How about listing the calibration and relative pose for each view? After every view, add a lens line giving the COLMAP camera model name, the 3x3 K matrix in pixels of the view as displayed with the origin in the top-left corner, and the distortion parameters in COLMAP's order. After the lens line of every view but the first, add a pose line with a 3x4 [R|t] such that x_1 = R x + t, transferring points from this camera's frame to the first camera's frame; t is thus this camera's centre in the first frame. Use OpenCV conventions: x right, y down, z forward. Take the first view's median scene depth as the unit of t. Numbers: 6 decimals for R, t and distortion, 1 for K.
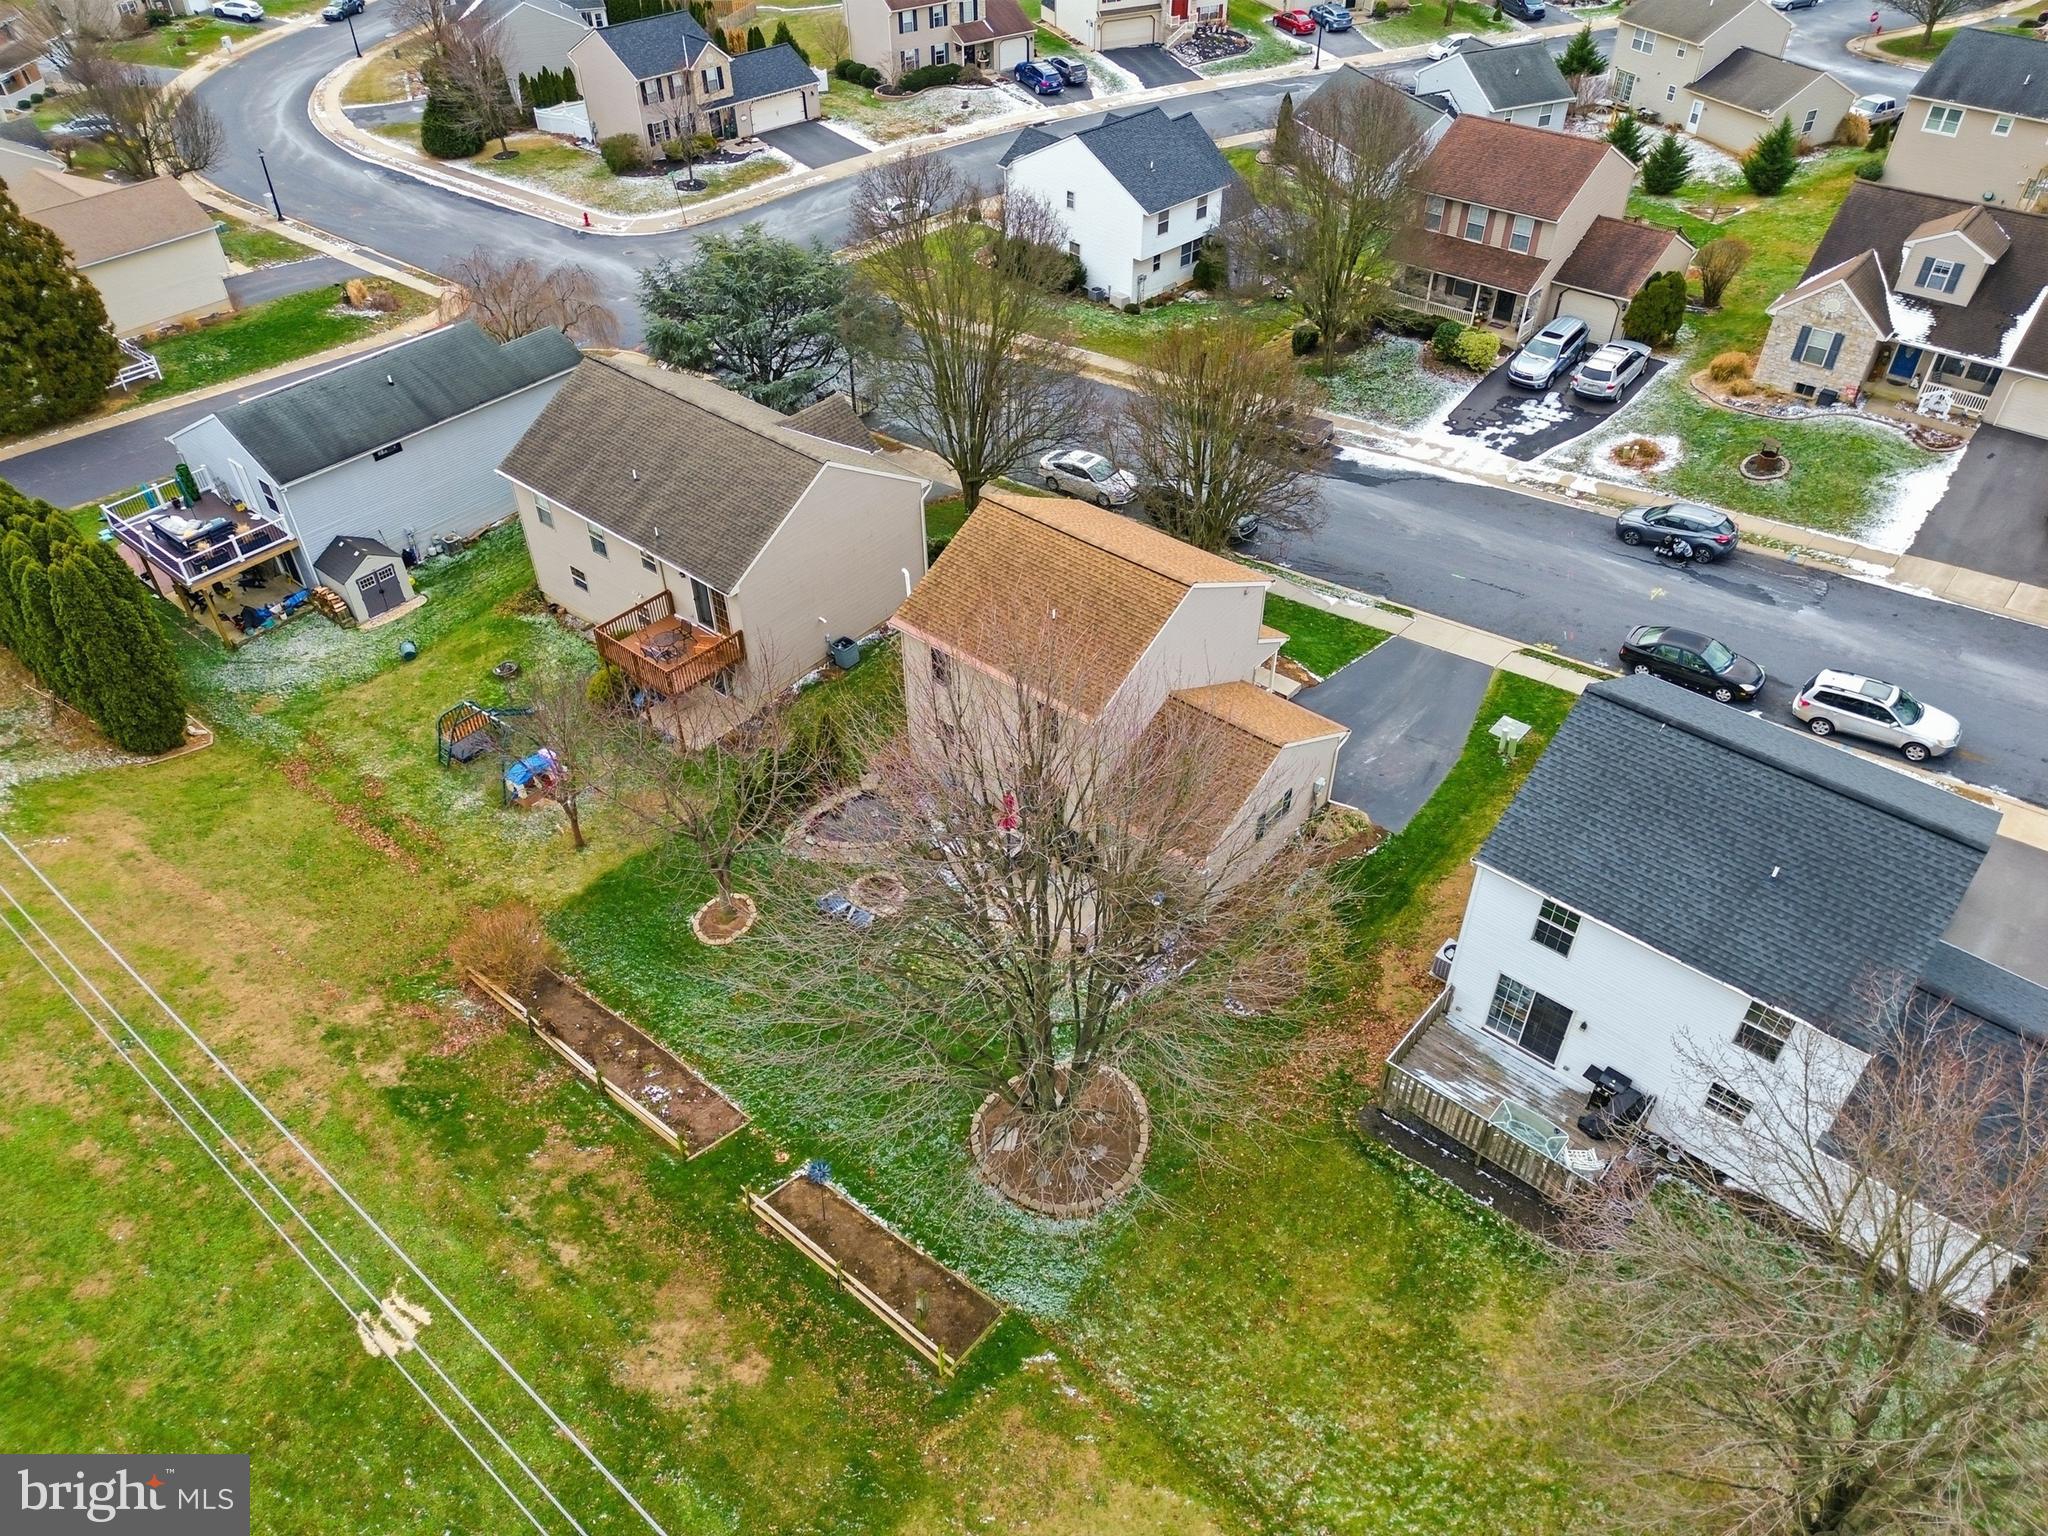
lens RADIAL K [[1440.4, 0, 1019.3], [0, 1440.4, 761.8], [0, 0, 1]] dist [0.083926, -0.079536]
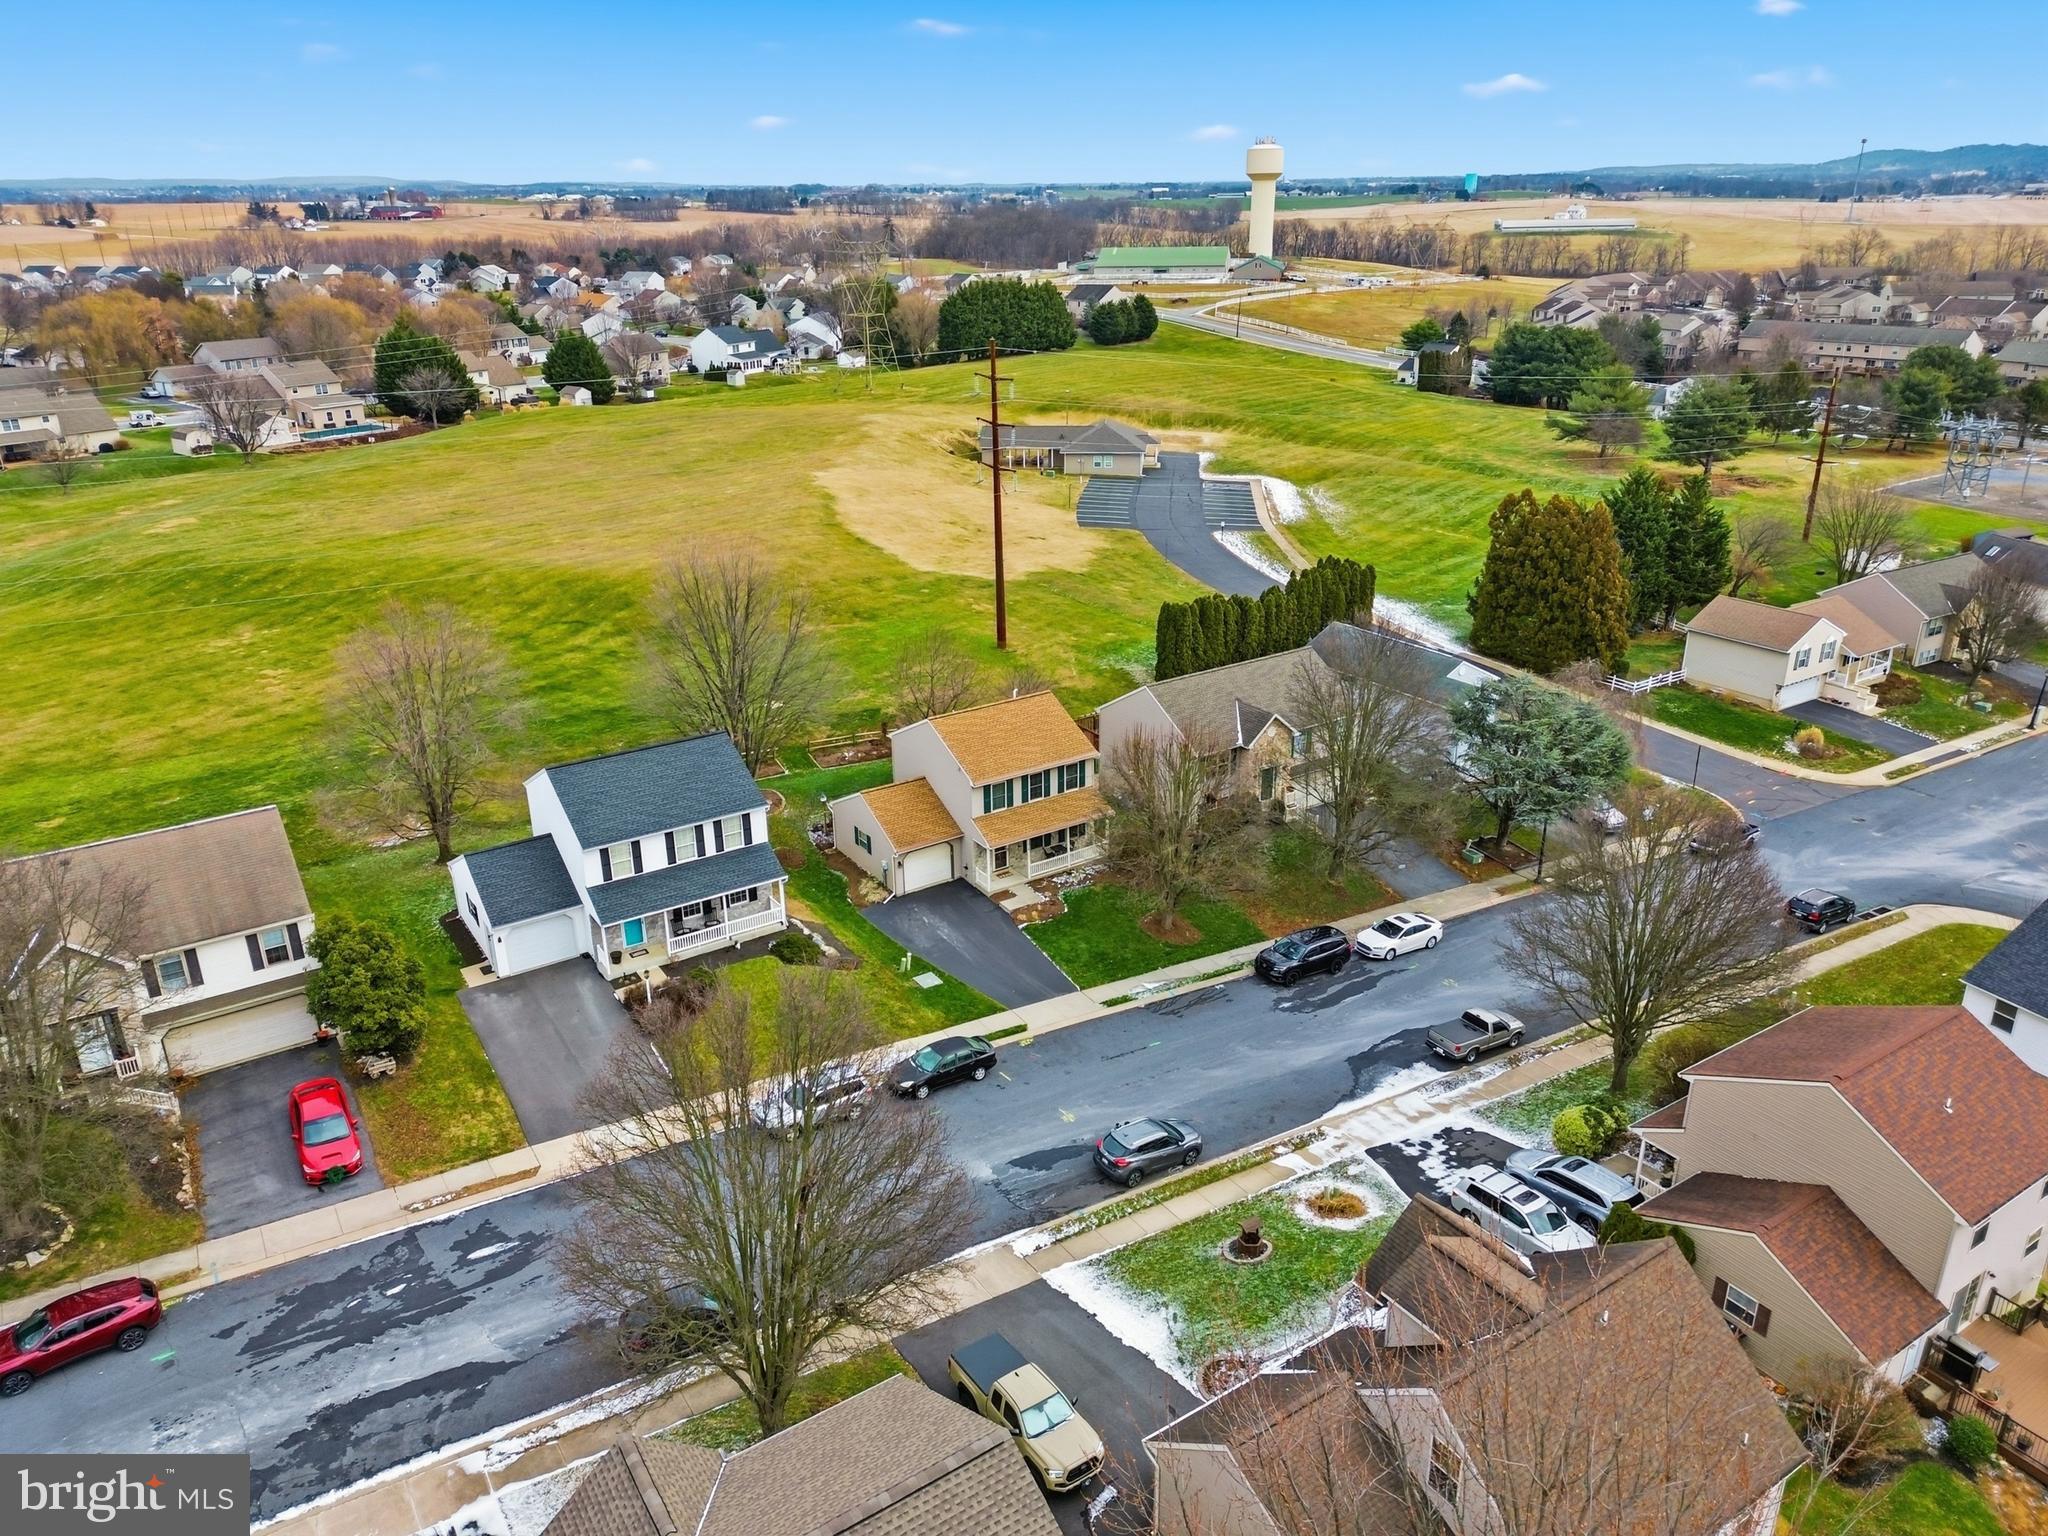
lens RADIAL K [[1440.4, 0, 1019.3], [0, 1440.4, 761.8], [0, 0, 1]] dist [0.083926, -0.079536]
pose [[-0.276740, 0.368390, -0.887527, 1.587487], [-0.610100, 0.646212, 0.458462, -0.914235], [0.742424, 0.668355, 0.045922, 0.945950]]
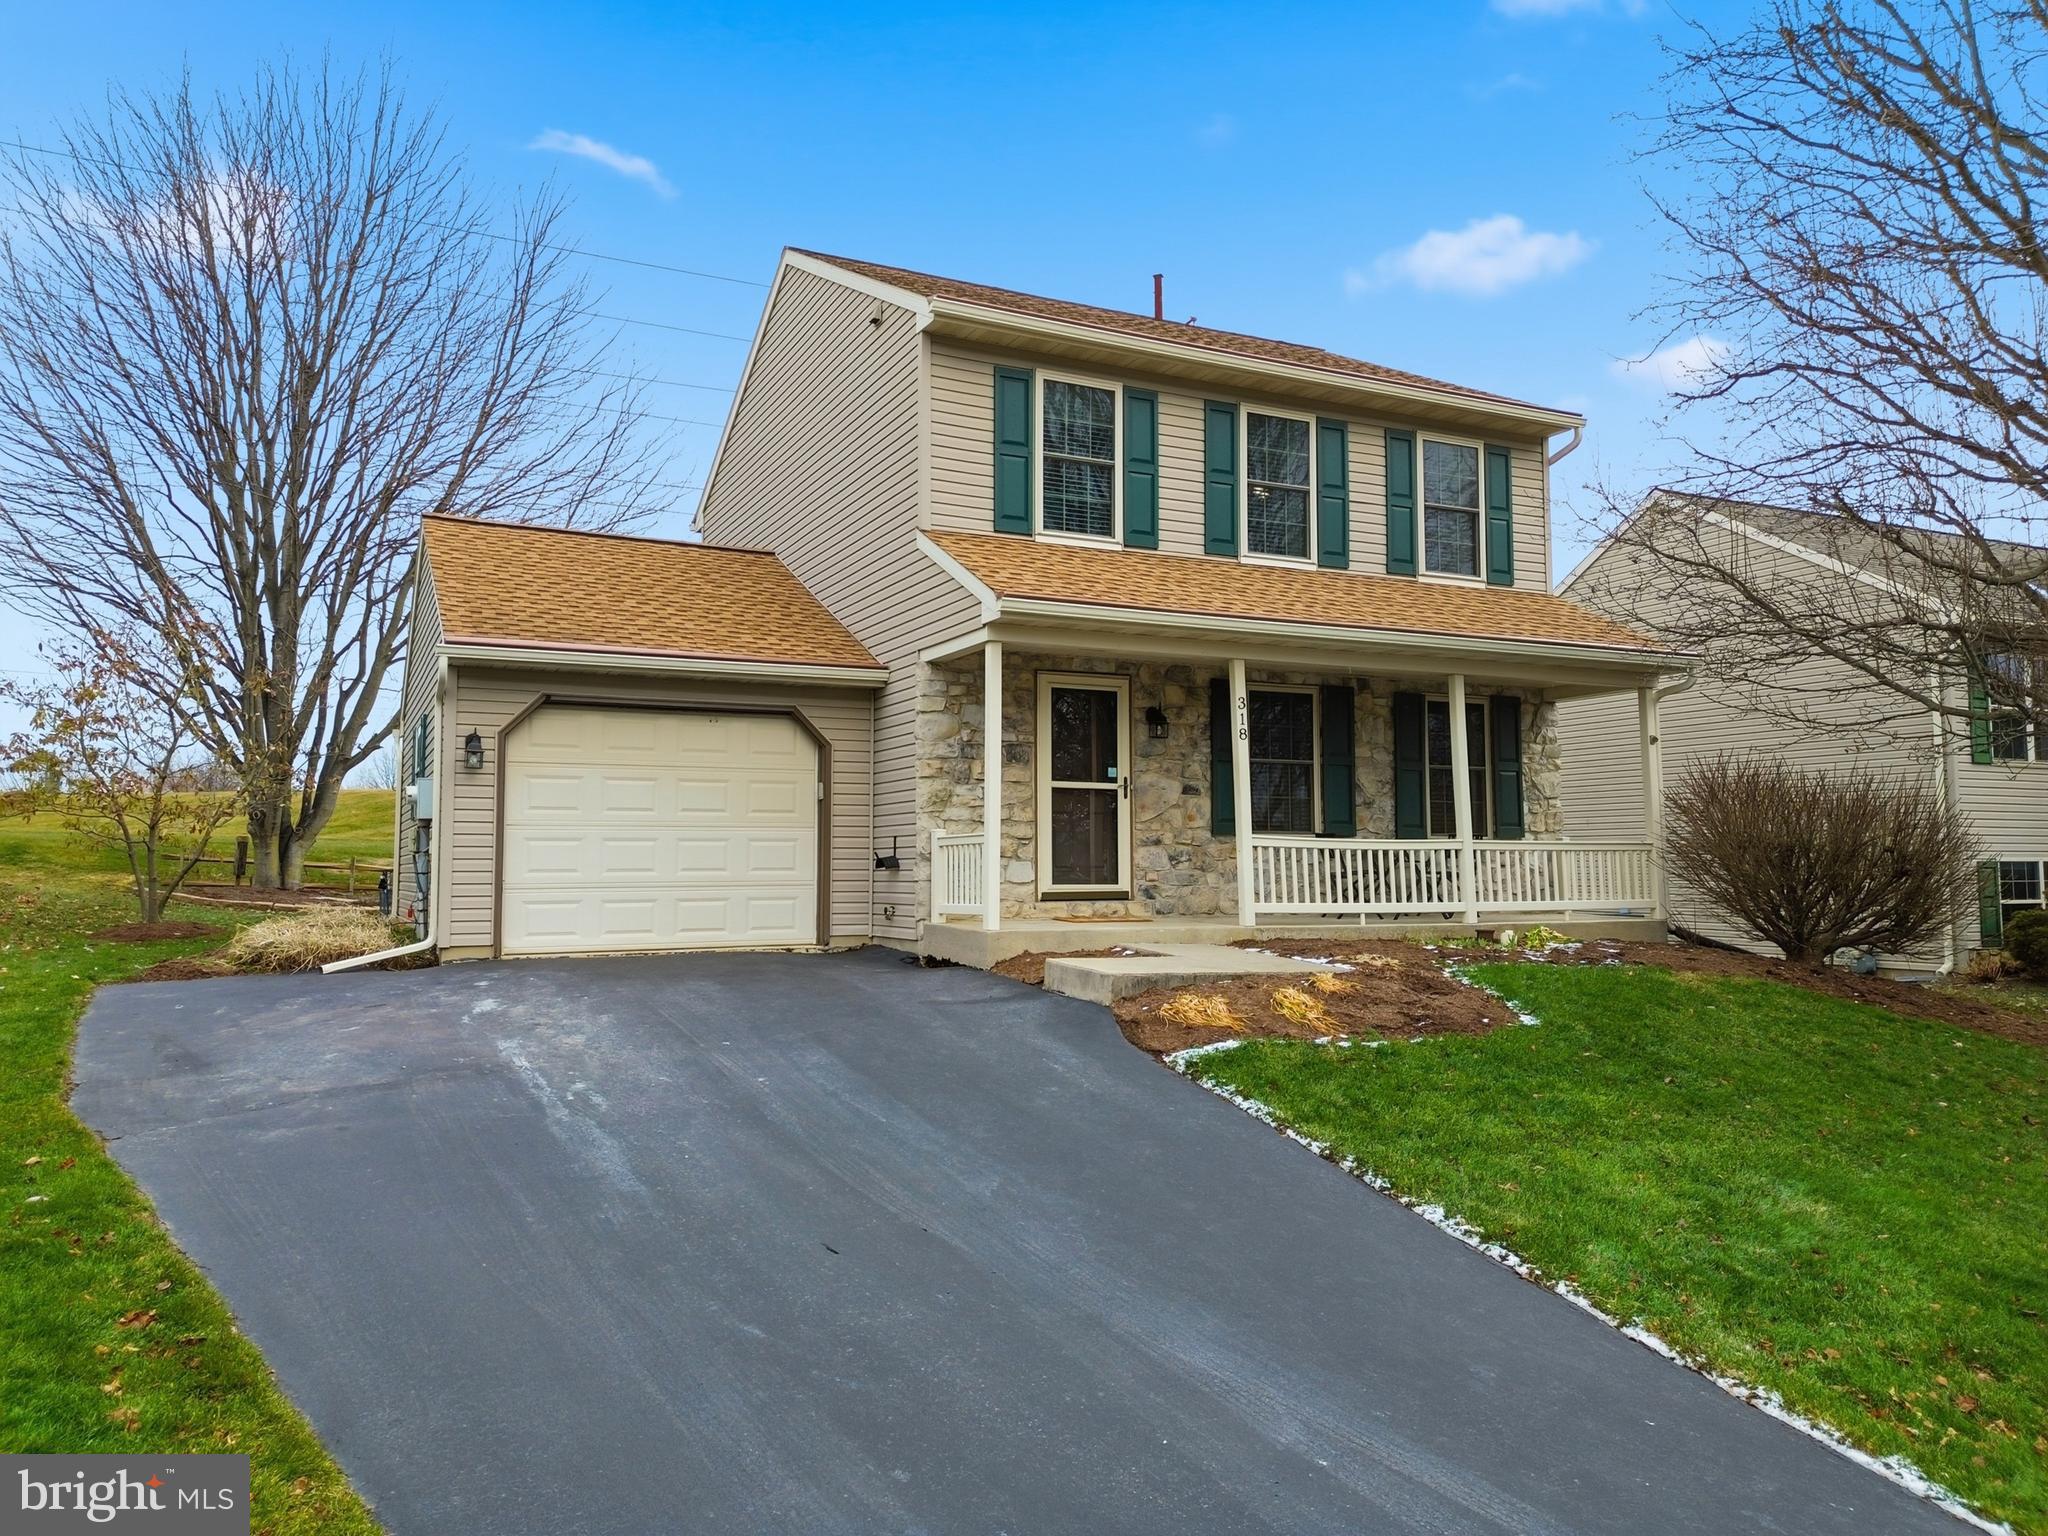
lens RADIAL K [[1440.4, 0, 1019.3], [0, 1440.4, 761.8], [0, 0, 1]] dist [0.083926, -0.079536]
pose [[-0.402210, -0.057774, -0.913723, 0.429643], [-0.587887, 0.781378, 0.209375, -0.124631], [0.701866, 0.621378, -0.348242, 1.170390]]
